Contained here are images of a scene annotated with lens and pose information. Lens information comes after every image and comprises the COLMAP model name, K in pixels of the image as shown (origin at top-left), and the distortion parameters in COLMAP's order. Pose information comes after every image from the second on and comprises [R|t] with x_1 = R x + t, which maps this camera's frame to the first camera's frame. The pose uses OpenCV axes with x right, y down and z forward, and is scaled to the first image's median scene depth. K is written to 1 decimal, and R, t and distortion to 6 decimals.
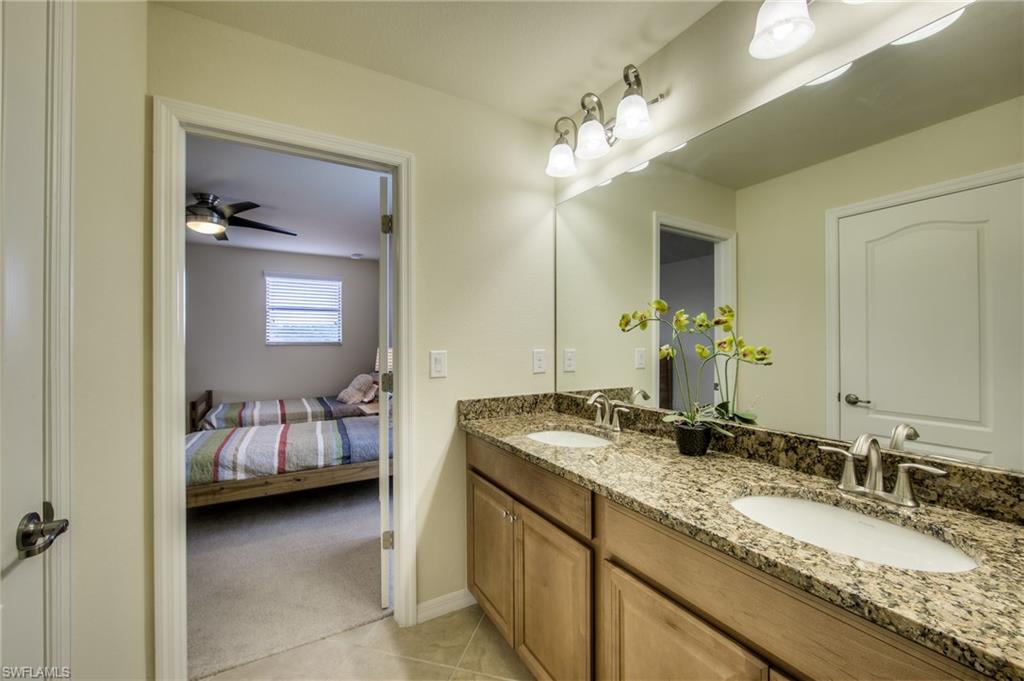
lens RADIAL K [[407.7, 0, 517.7], [0, 407.7, 339.1], [0, 0, 1]] dist [-0.014858, 0.004028]
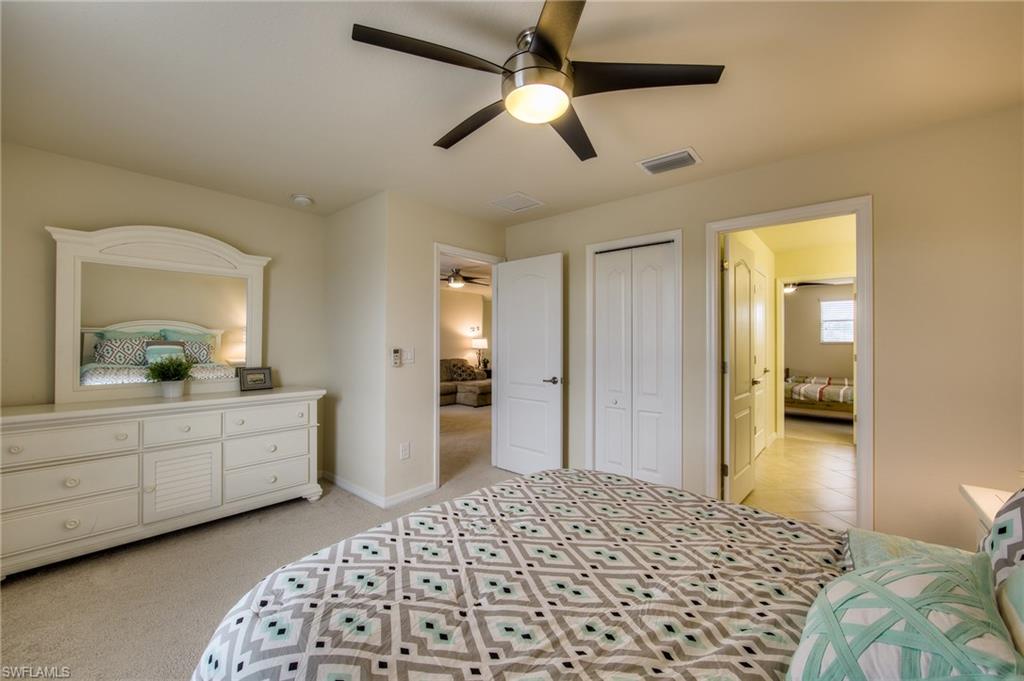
lens RADIAL K [[407.7, 0, 517.7], [0, 407.7, 339.1], [0, 0, 1]] dist [-0.014858, 0.004028]
pose [[0.328980, 0.000219, -0.944337, 0.957789], [-0.000477, 1.000000, 0.000066, -0.004204], [0.944337, 0.000429, 0.328980, -1.284397]]
